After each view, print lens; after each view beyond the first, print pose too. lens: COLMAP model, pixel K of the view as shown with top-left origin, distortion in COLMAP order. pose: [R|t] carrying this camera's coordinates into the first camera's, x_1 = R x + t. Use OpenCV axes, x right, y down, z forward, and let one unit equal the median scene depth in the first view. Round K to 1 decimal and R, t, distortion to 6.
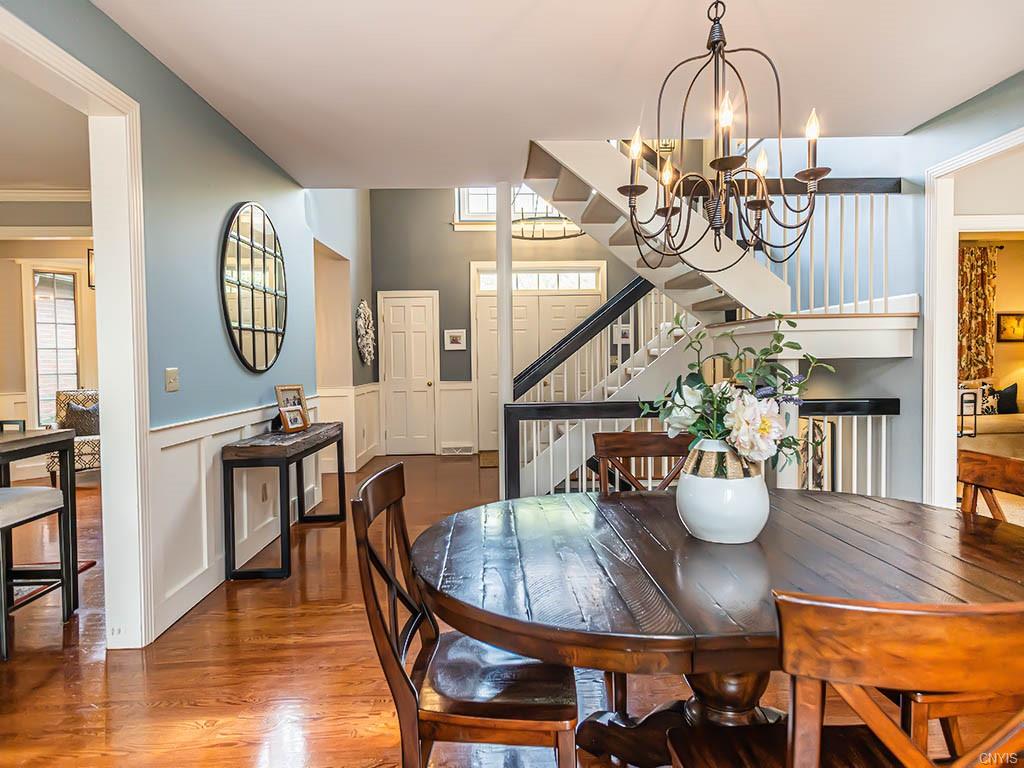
lens RADIAL K [[572.1, 0, 515.6], [0, 572.1, 374.3], [0, 0, 1]] dist [0.005689, -0.000539]
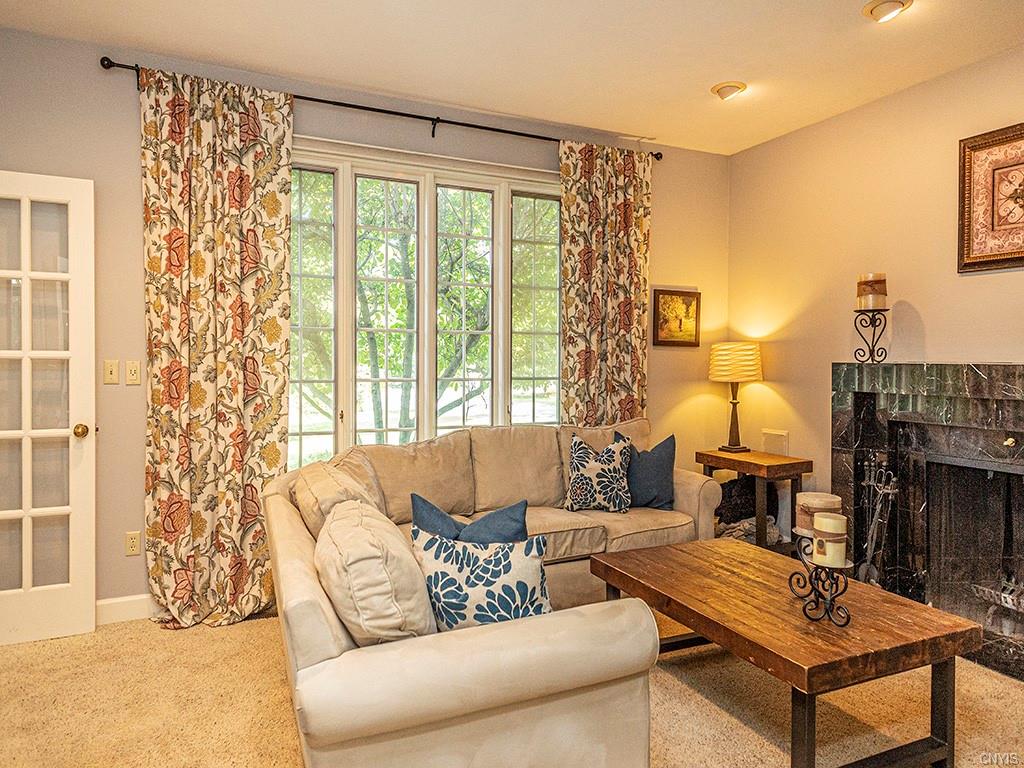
lens RADIAL K [[572.1, 0, 515.6], [0, 572.1, 374.3], [0, 0, 1]] dist [0.005689, -0.000539]
pose [[0.934669, 0.013501, 0.355263, 0.554564], [-0.005251, 0.999694, -0.024176, -0.018936], [-0.355481, 0.020731, 0.934454, 0.582523]]
